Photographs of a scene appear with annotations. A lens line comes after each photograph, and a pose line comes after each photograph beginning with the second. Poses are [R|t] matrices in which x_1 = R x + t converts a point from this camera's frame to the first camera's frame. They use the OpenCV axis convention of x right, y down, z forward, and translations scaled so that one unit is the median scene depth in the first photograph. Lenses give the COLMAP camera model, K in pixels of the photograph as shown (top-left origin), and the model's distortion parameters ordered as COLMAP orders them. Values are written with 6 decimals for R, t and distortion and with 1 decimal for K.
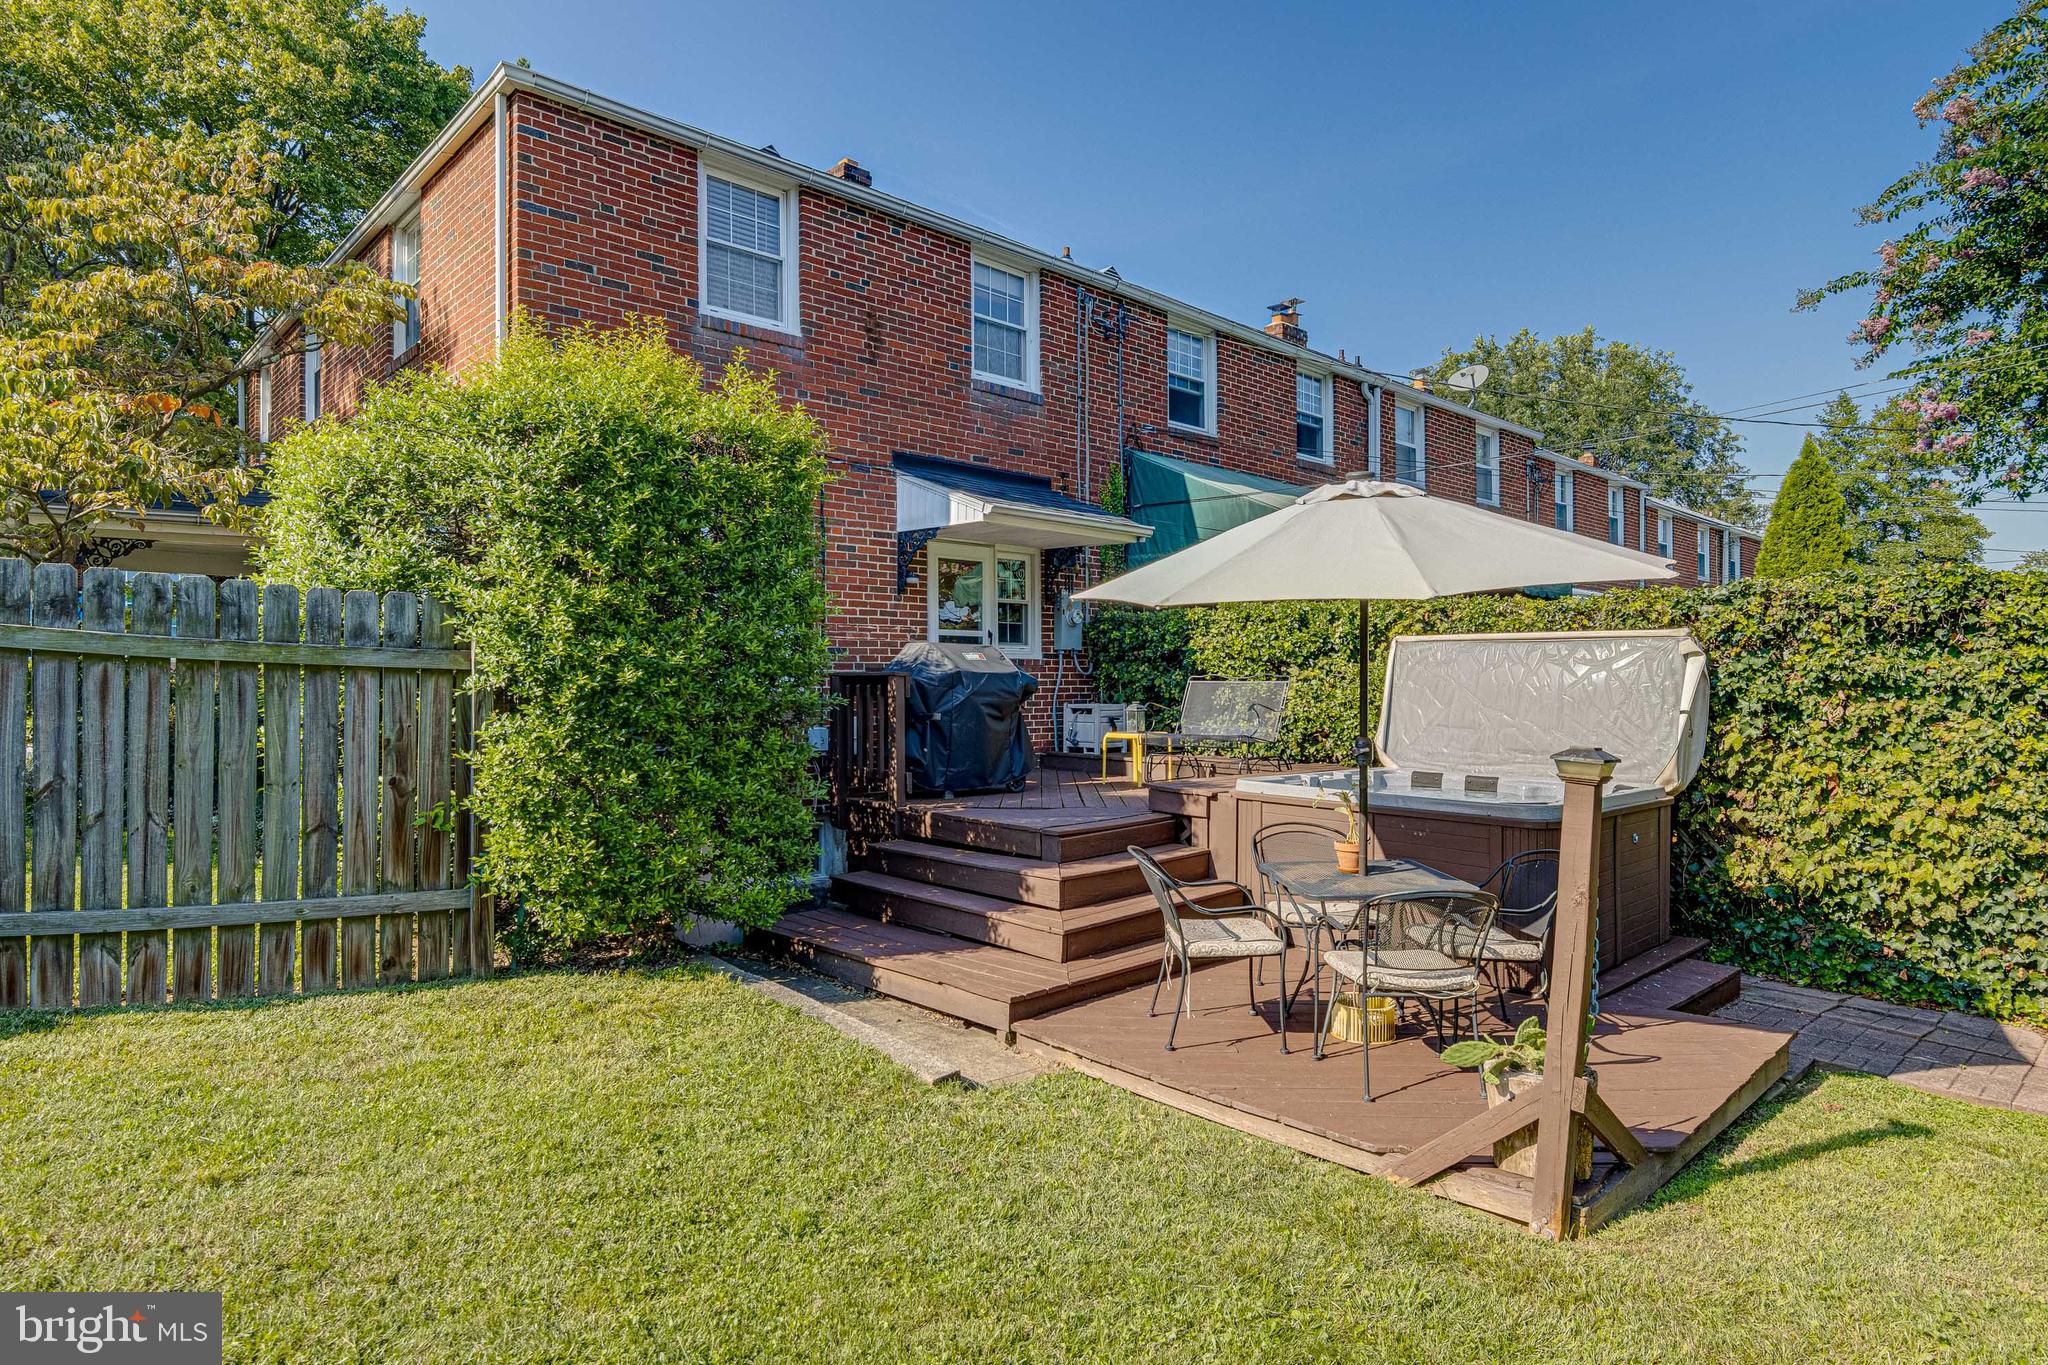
lens RADIAL K [[1141.7, 0, 1018.0], [0, 1141.7, 678.3], [0, 0, 1]] dist [-0.010751, -0.001189]
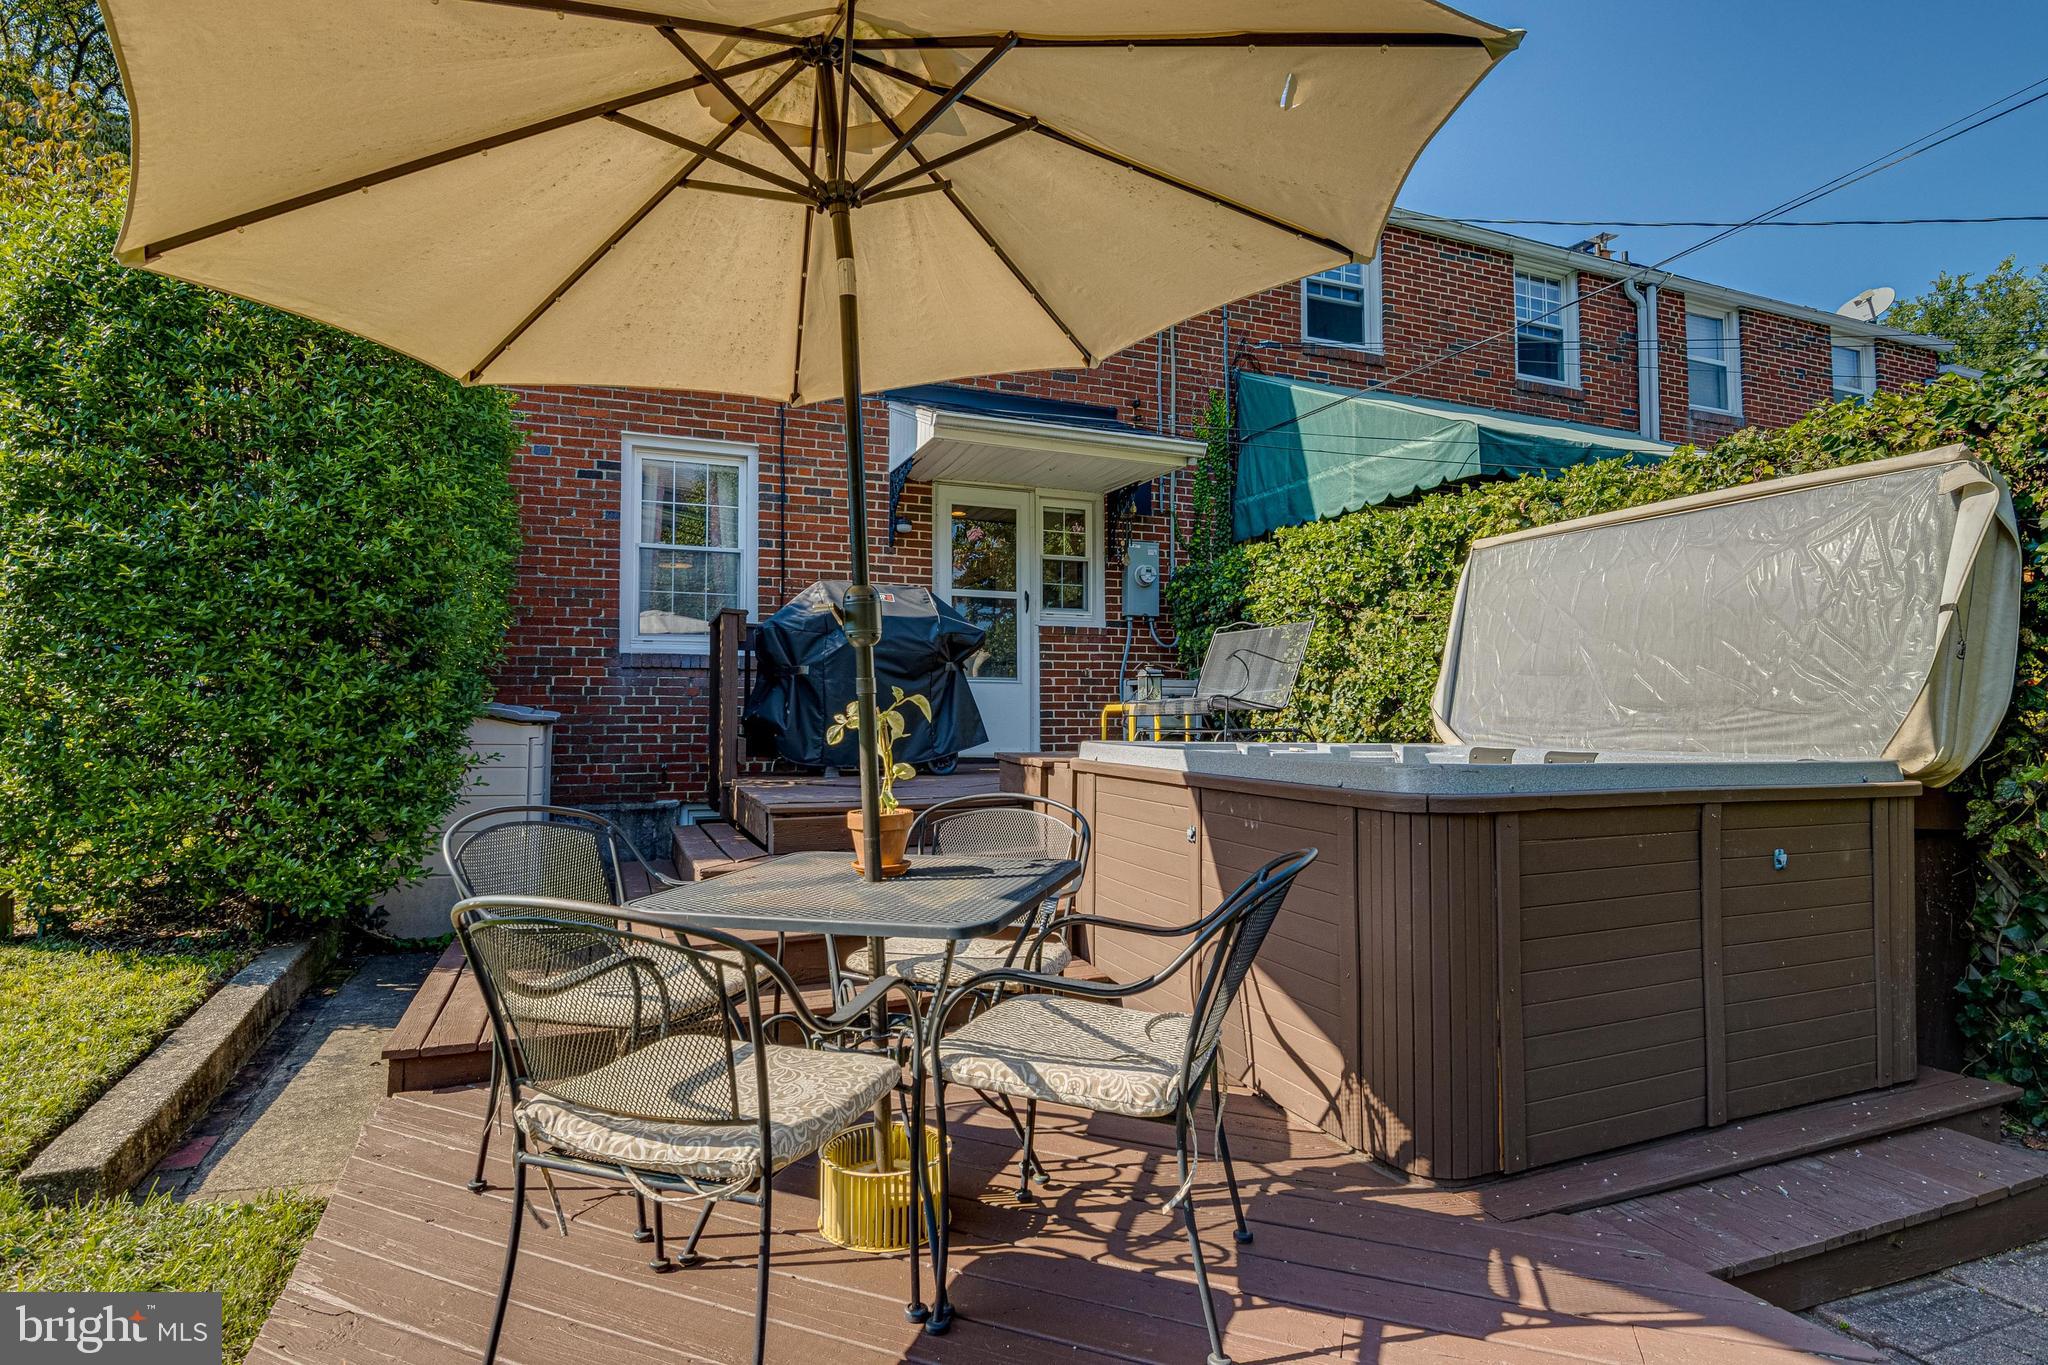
lens RADIAL K [[1048.9, 0, 1023.5], [0, 1048.9, 686.6], [0, 0, 1]] dist [-0.017728, -0.004413]
pose [[0.930968, -0.010413, -0.364953, 0.352912], [-0.001467, 0.999478, -0.032259, 0.072412], [0.365099, 0.030567, 0.930467, 0.419116]]
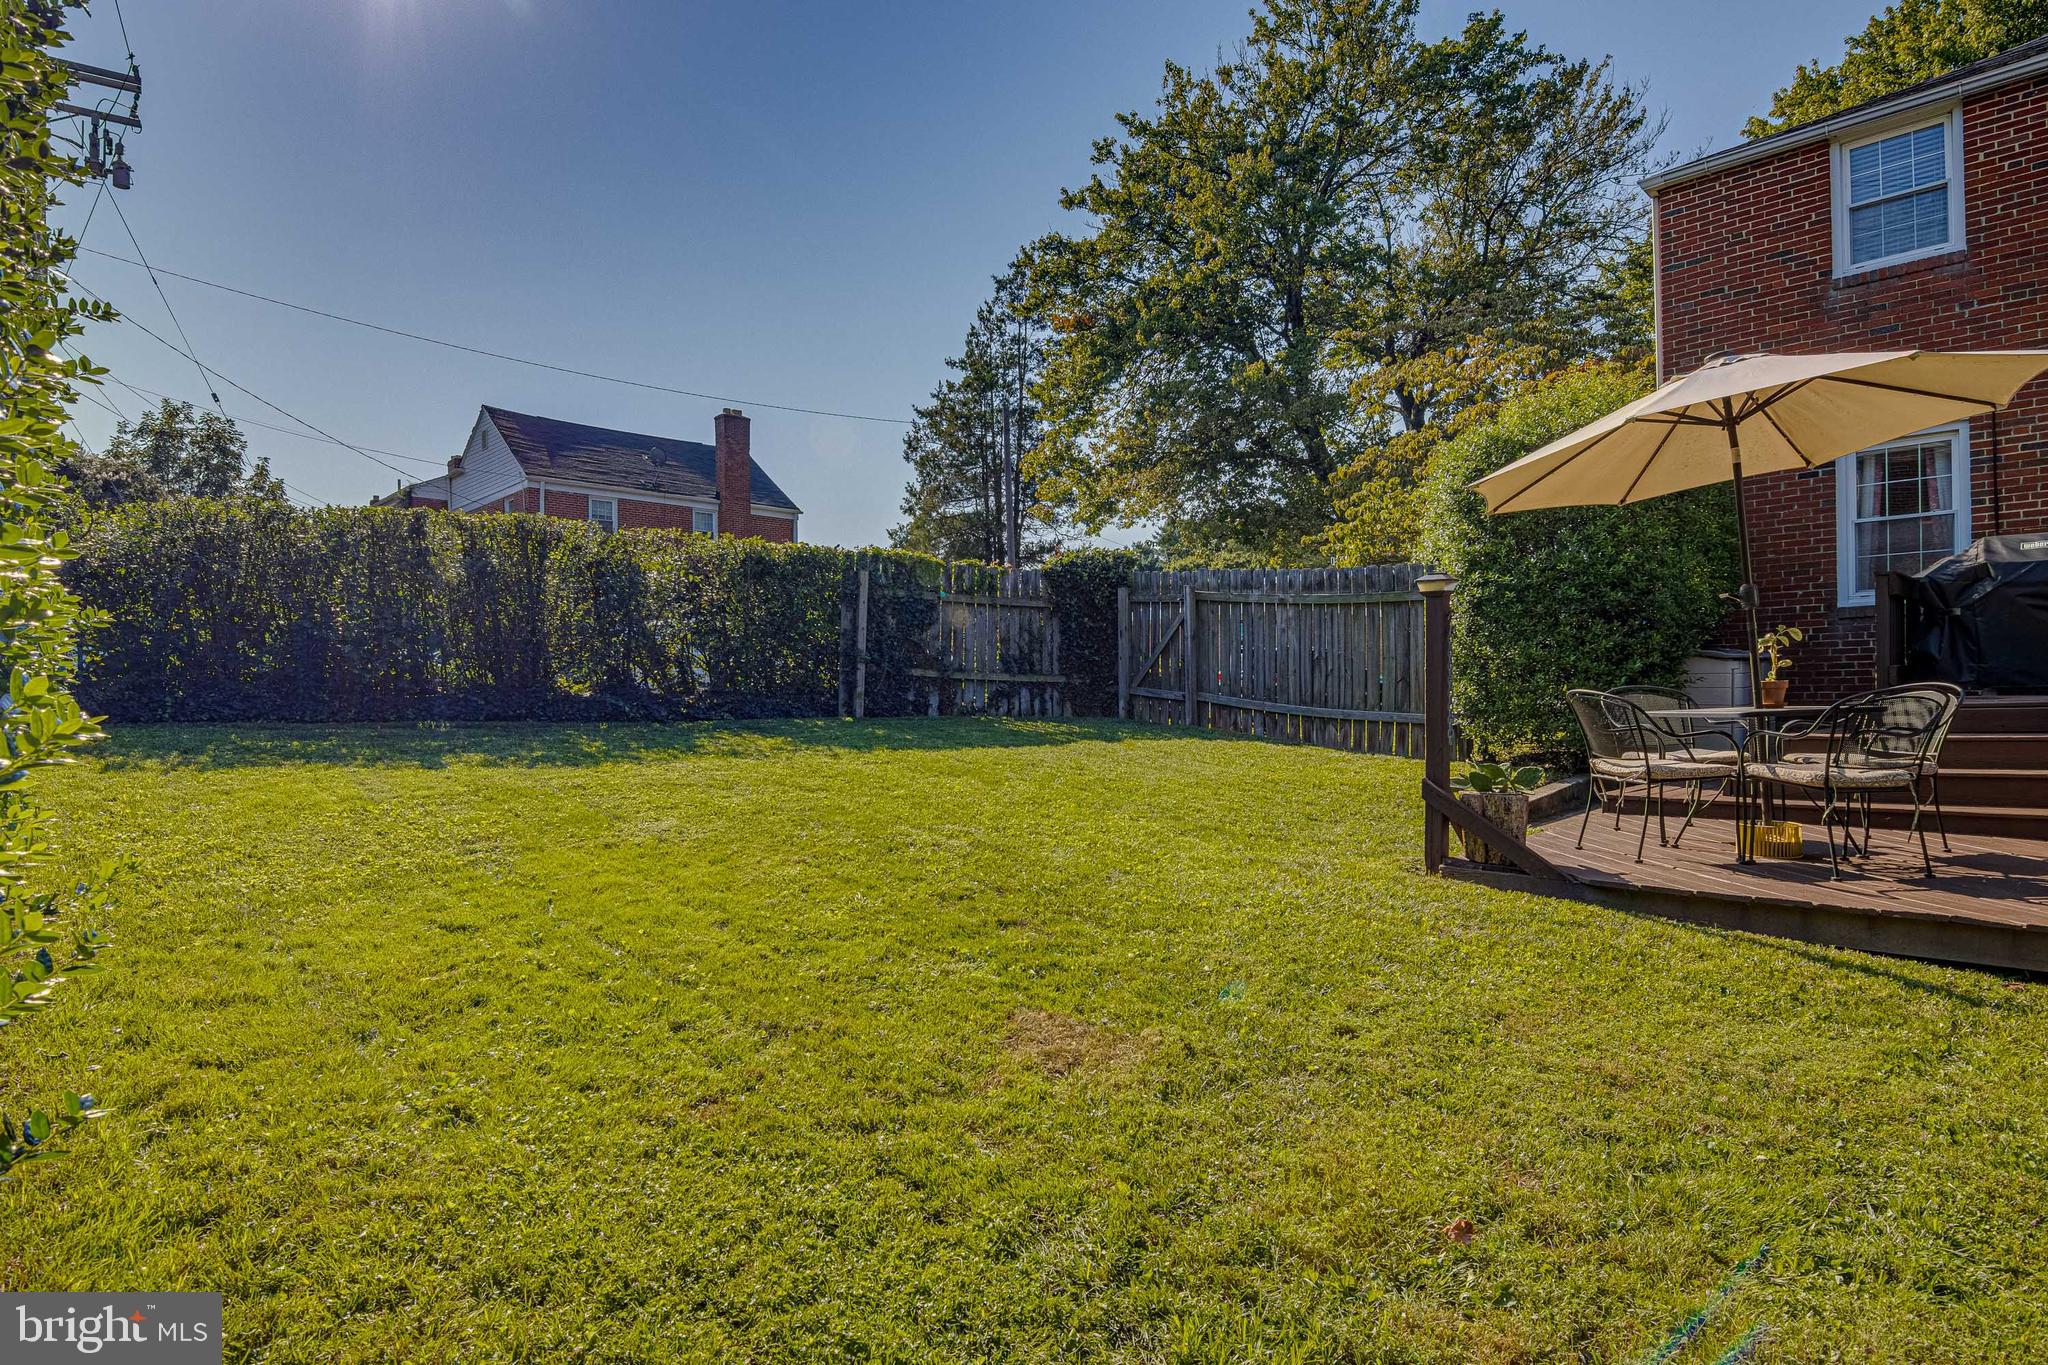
lens RADIAL K [[1048.9, 0, 1015.9], [0, 1048.9, 704.3], [0, 0, 1]] dist [-0.017728, -0.004413]
pose [[0.006563, 0.008995, -0.999938, 0.880855], [0.014073, 0.999860, 0.009086, 0.101342], [0.999879, -0.014132, 0.006436, 0.187348]]
